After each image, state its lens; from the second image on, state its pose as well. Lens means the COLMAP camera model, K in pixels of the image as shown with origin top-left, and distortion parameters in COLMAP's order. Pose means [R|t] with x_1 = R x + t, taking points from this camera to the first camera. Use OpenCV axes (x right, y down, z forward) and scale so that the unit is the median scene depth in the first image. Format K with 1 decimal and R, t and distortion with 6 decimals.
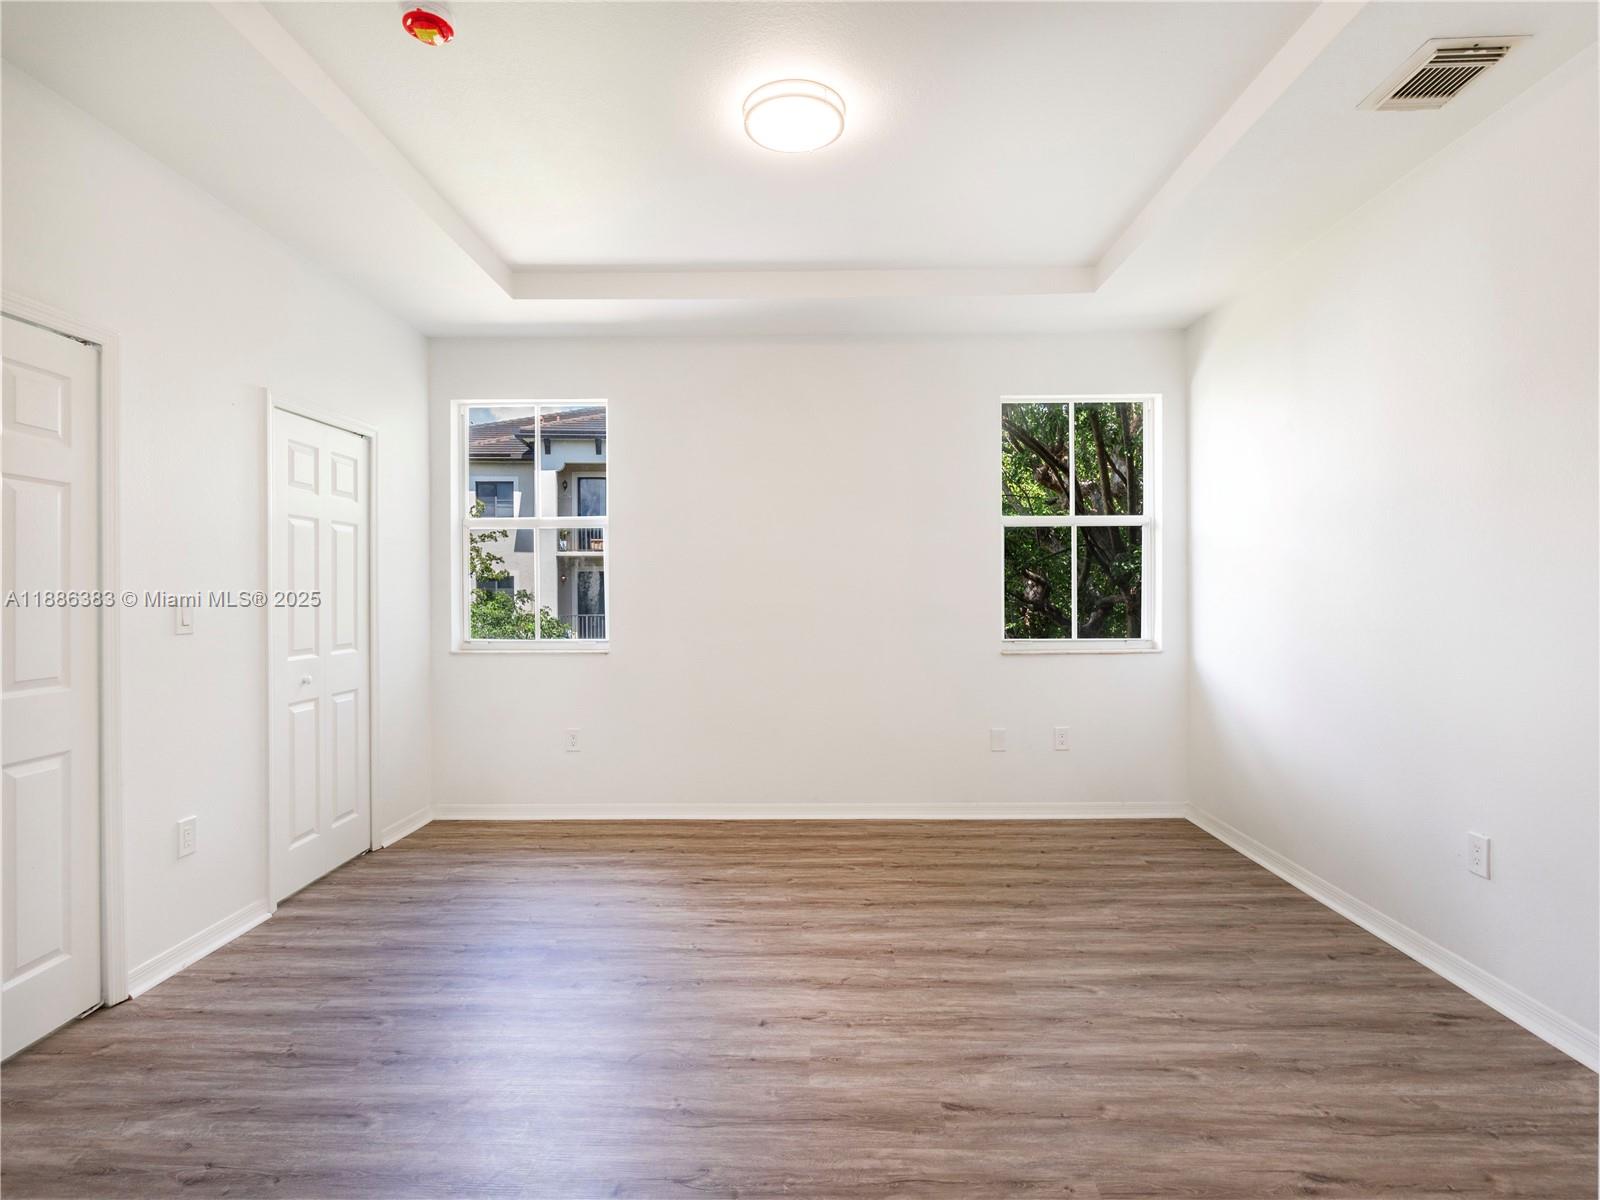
lens RADIAL K [[828.7, 0, 799.6], [0, 828.7, 596.0], [0, 0, 1]] dist [-0.004085, 0.000480]
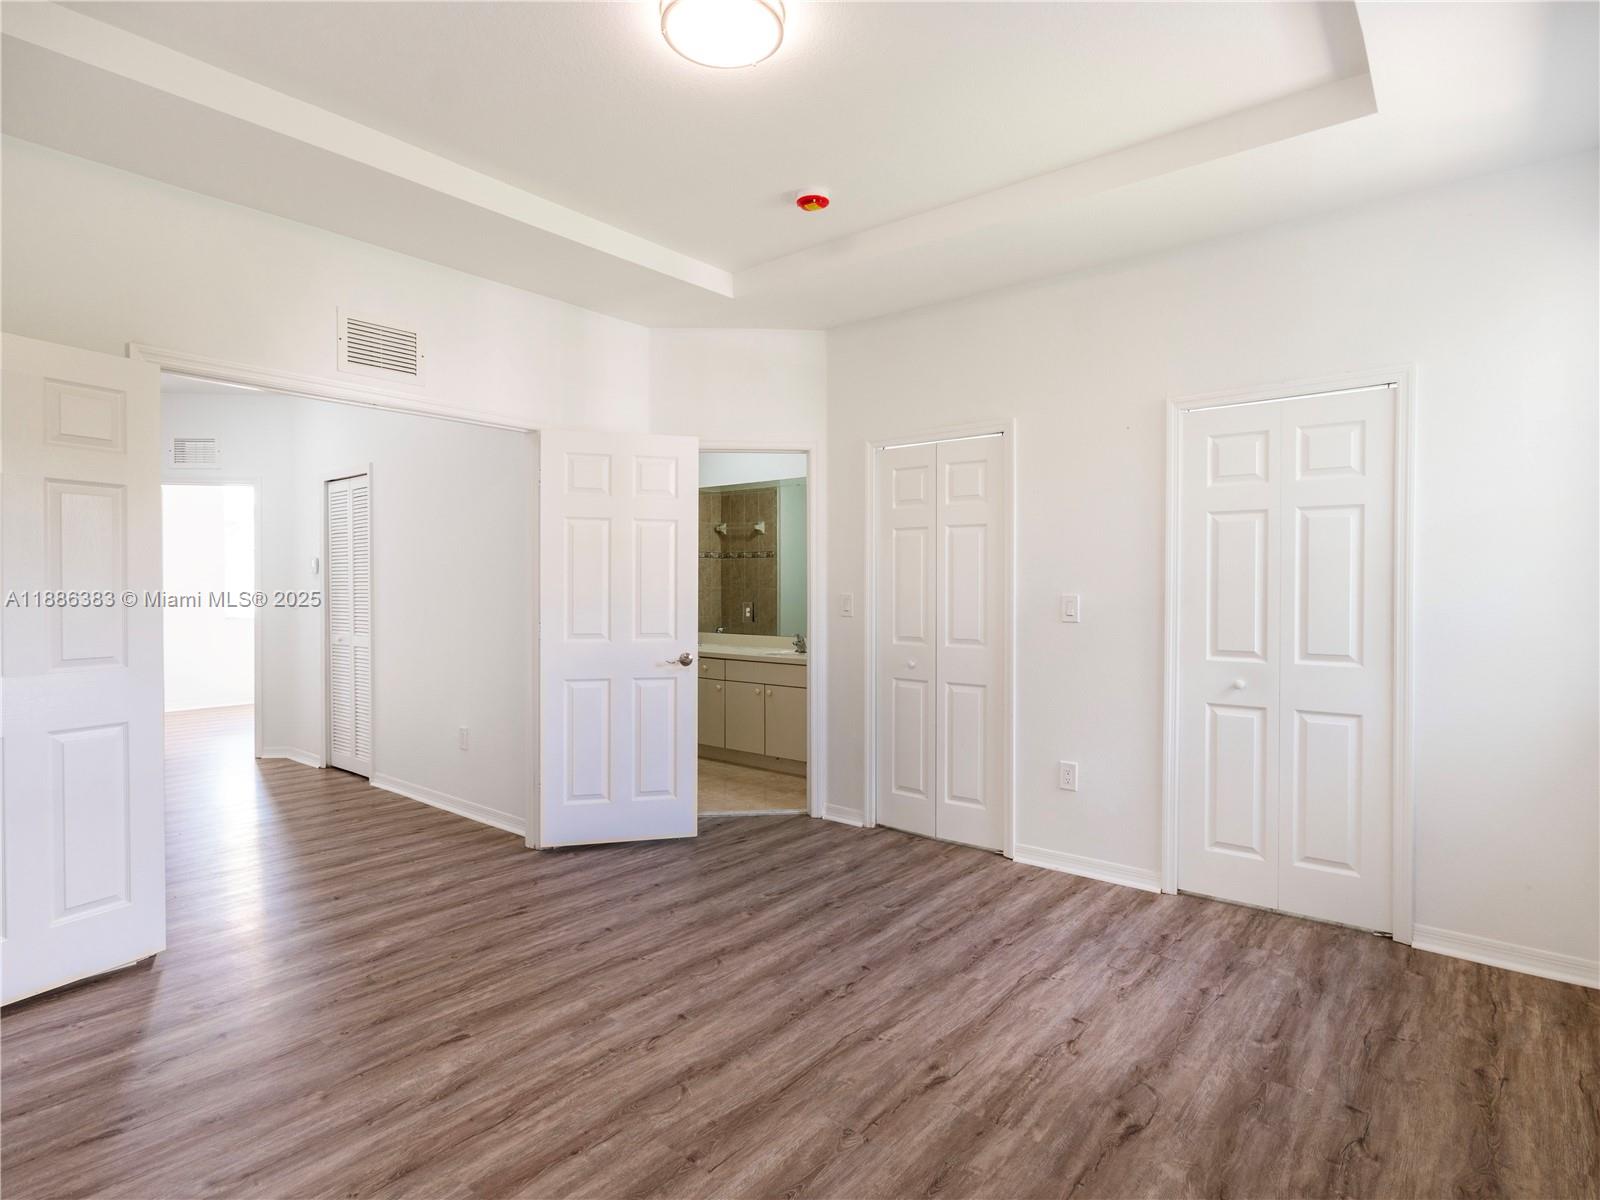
lens RADIAL K [[828.7, 0, 799.6], [0, 828.7, 596.0], [0, 0, 1]] dist [-0.004085, 0.000480]
pose [[-0.611307, 0.012708, -0.791291, 0.641329], [-0.001576, 0.999850, 0.017275, -0.023308], [0.791392, 0.011808, -0.611195, 1.654803]]
